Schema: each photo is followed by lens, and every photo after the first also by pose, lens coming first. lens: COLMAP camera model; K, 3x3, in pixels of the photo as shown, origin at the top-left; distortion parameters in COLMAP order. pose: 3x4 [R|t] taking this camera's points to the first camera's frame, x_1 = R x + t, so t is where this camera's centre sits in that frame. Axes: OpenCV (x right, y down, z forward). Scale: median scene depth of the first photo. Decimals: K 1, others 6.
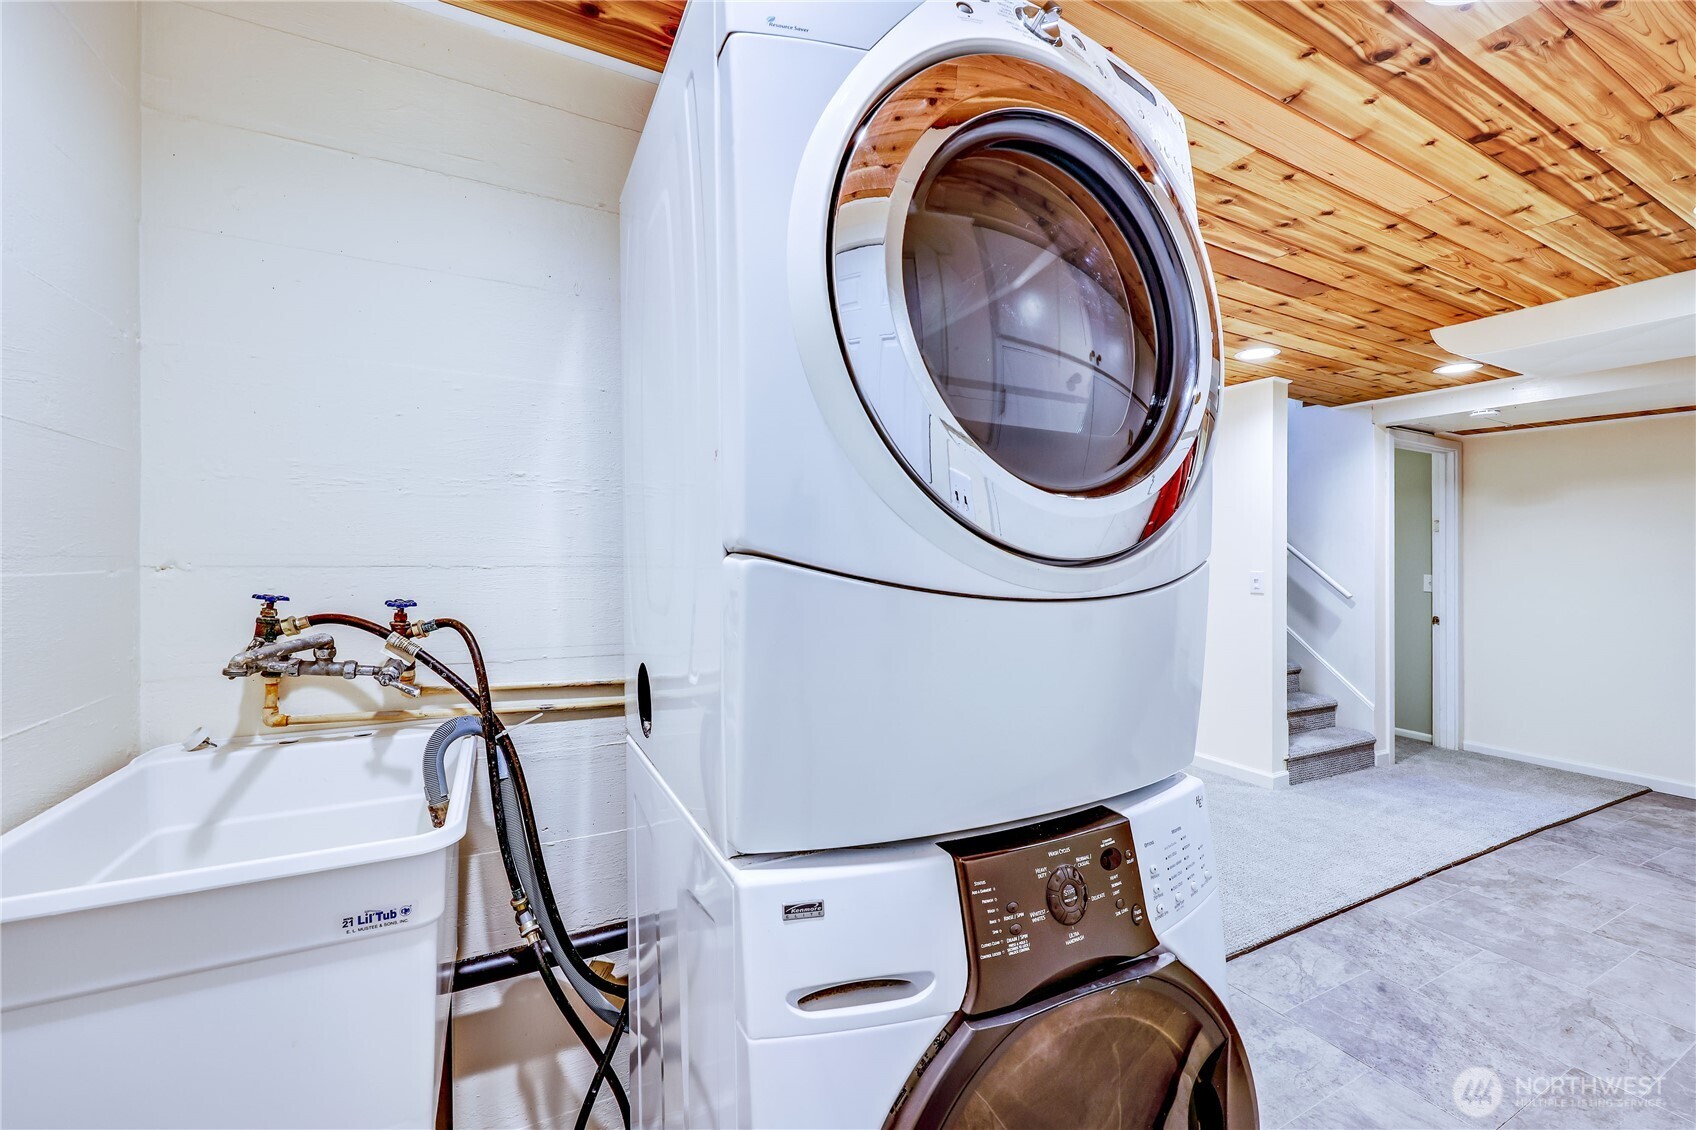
lens RADIAL K [[689.2, 0, 849.4], [0, 689.2, 547.8], [0, 0, 1]] dist [-0.000635, 0.000074]
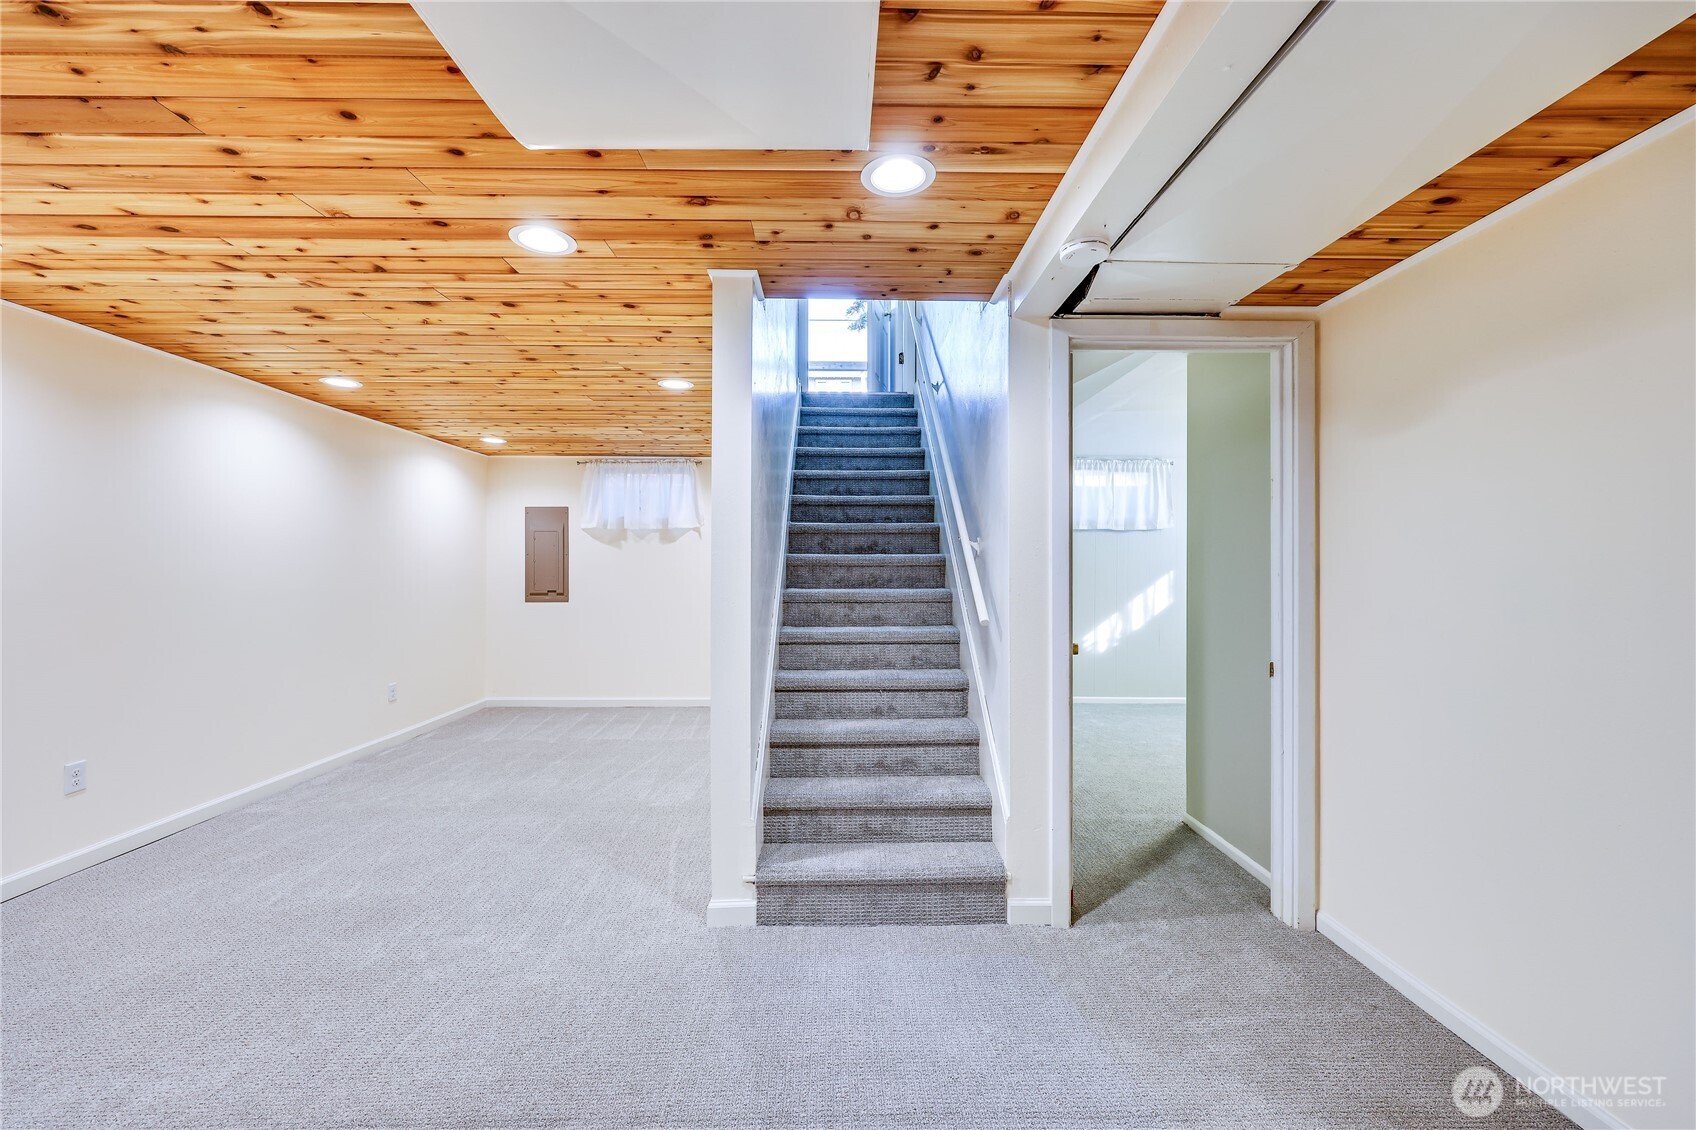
lens RADIAL K [[683.0, 0, 849.9], [0, 683.0, 569.8], [0, 0, 1]] dist [0.000526, -0.000042]
pose [[0.894180, -0.016996, -0.447386, 1.097683], [0.022689, 0.999715, 0.007368, 0.025404], [0.447133, -0.016739, 0.894311, 0.544396]]
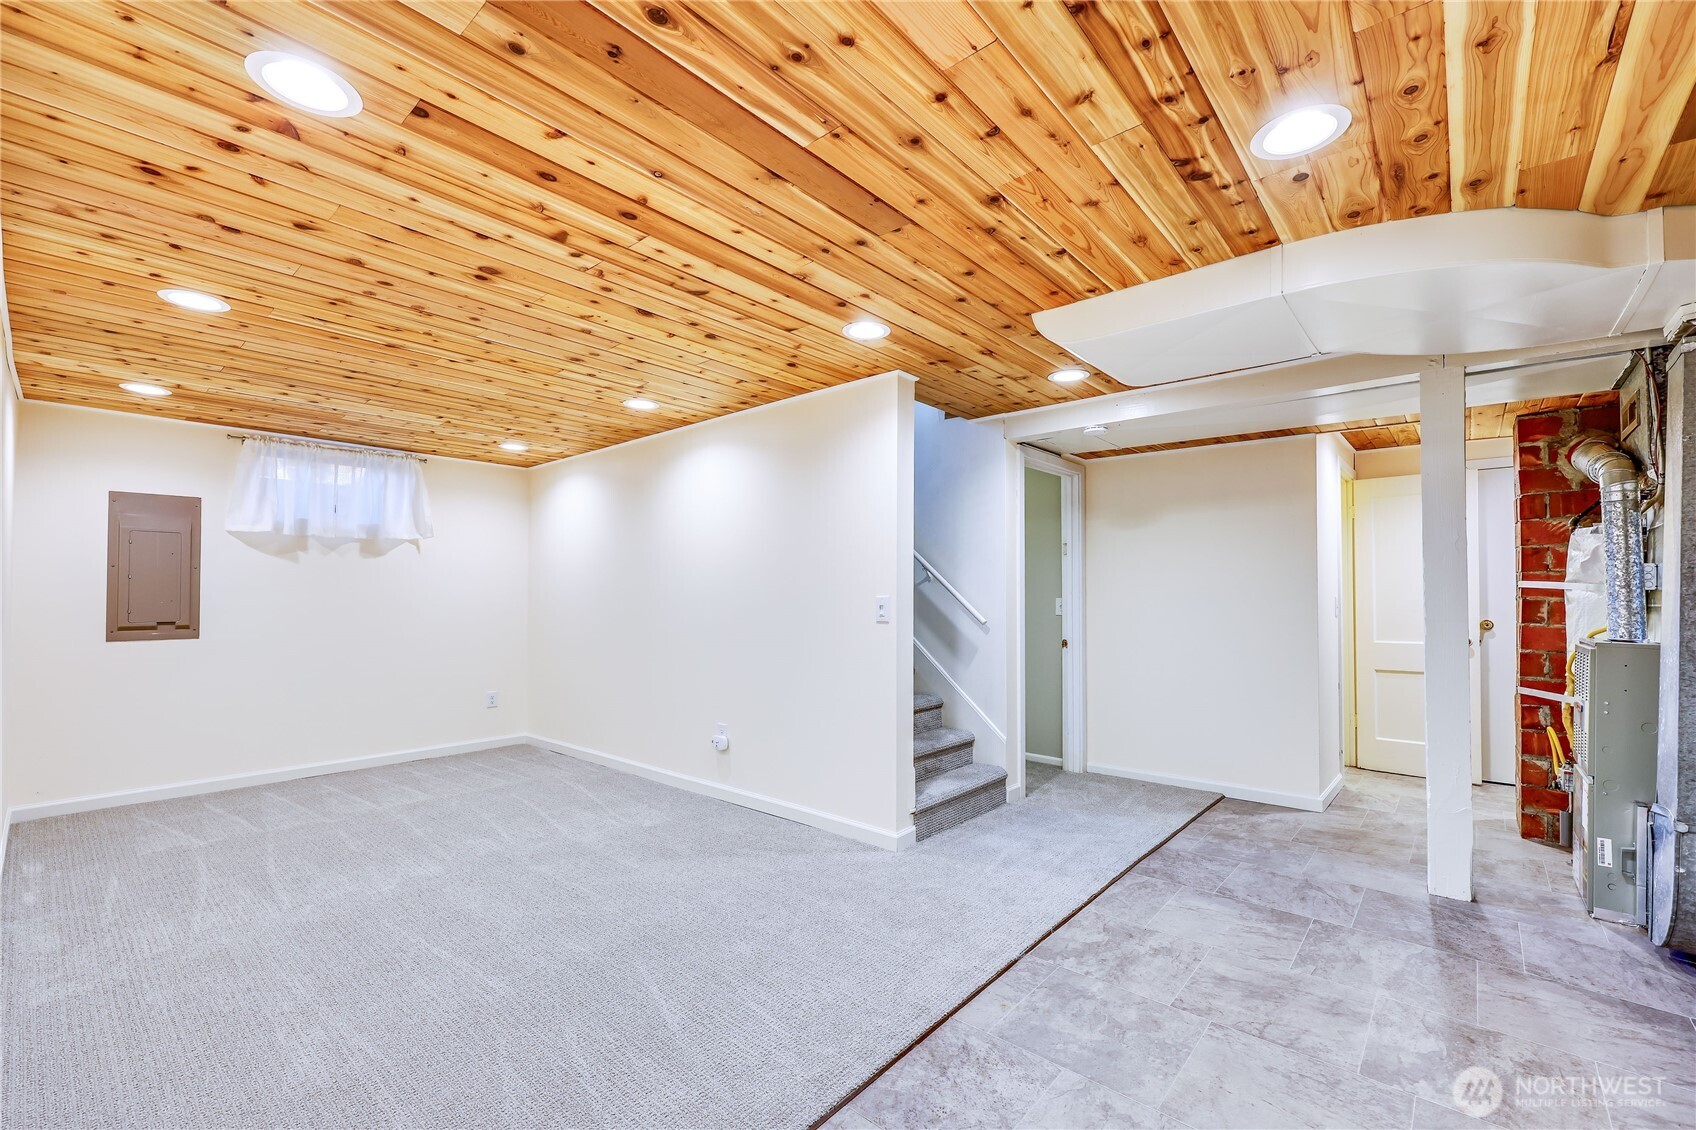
lens RADIAL K [[719.7, 0, 851.6], [0, 719.7, 584.9], [0, 0, 1]] dist [0.001275, 0.000077]
pose [[0.928419, -0.011264, 0.371365, 0.253042], [0.010144, 0.999936, 0.004968, 0.017170], [-0.371397, -0.000846, 0.928474, 0.208565]]
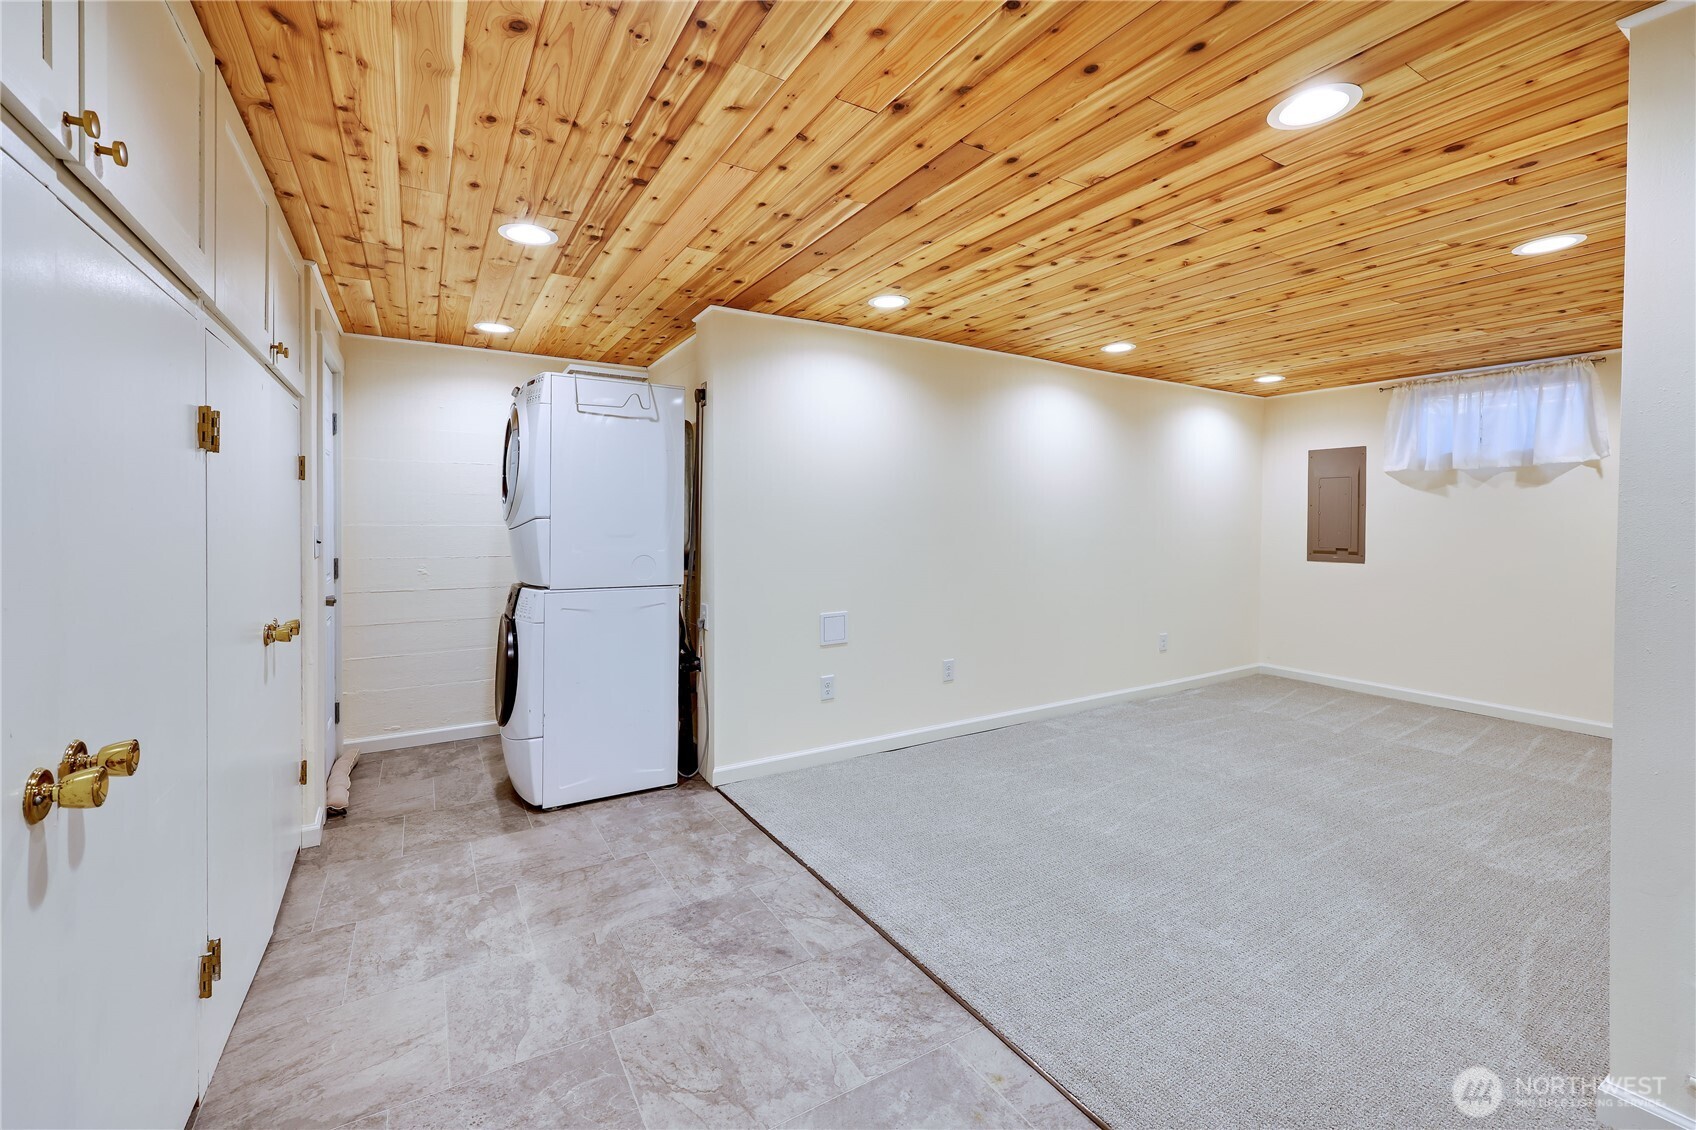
lens RADIAL K [[700.8, 0, 839.7], [0, 700.8, 527.4], [0, 0, 1]] dist [0.001124, -0.000409]
pose [[0.062873, -0.004896, -0.998010, 1.054556], [0.011383, 0.999926, -0.004188, 0.023204], [0.997957, -0.011097, 0.062924, 0.606206]]
